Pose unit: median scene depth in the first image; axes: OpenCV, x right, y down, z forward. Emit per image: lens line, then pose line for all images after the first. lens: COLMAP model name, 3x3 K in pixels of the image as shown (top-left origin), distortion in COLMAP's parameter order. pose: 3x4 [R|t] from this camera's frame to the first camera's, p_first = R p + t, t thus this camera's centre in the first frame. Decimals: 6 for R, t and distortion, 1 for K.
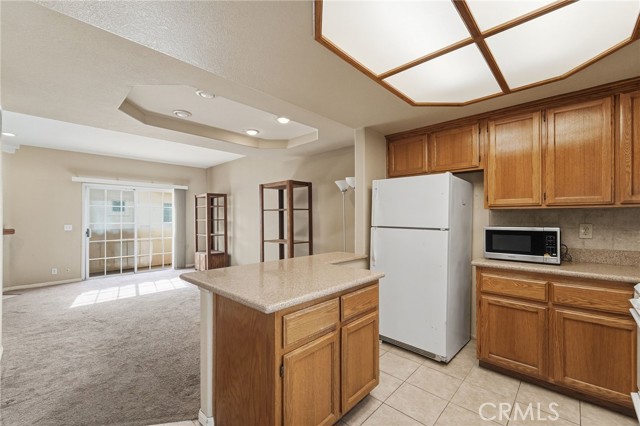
lens RADIAL K [[265.4, 0, 317.7], [0, 265.4, 216.9], [0, 0, 1]] dist [-0.002179, 0.000042]
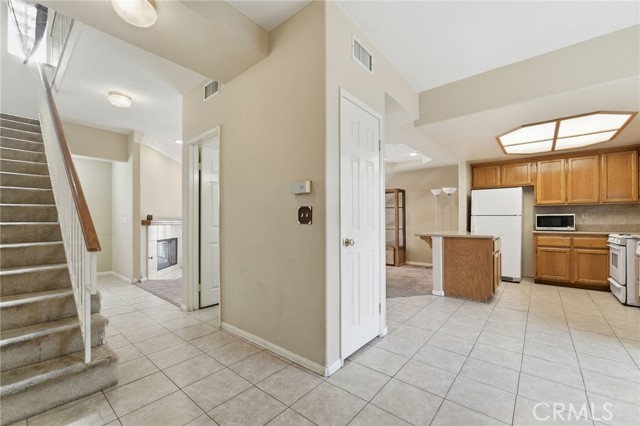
lens RADIAL K [[265.4, 0, 316.6], [0, 265.4, 221.2], [0, 0, 1]] dist [-0.002179, 0.000042]
pose [[0.997942, 0.001445, 0.064100, -1.118823], [-0.001369, 0.999998, -0.001227, 0.091275], [-0.064102, 0.001137, 0.997943, -0.859853]]
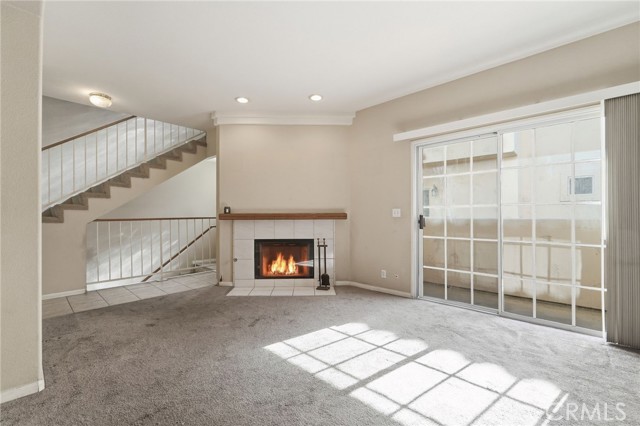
lens RADIAL K [[265.4, 0, 322.6], [0, 265.4, 215.3], [0, 0, 1]] dist [-0.002179, 0.000042]
pose [[0.011308, -0.002428, -0.999933, -0.610148], [0.003977, 0.999989, -0.002383, 0.106570], [0.999928, -0.003950, 0.011318, 1.810602]]
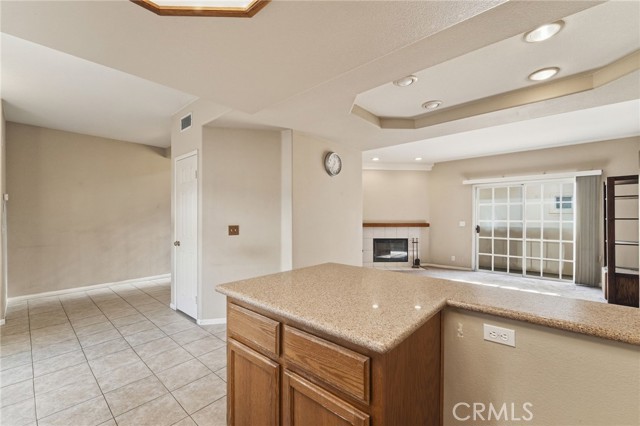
lens RADIAL K [[265.4, 0, 315.6], [0, 265.4, 217.8], [0, 0, 1]] dist [-0.002179, 0.000042]
pose [[0.036149, 0.009101, -0.999305, 0.510342], [0.002574, 0.999954, 0.009200, 0.002092], [0.999343, -0.002905, 0.036124, 0.668044]]
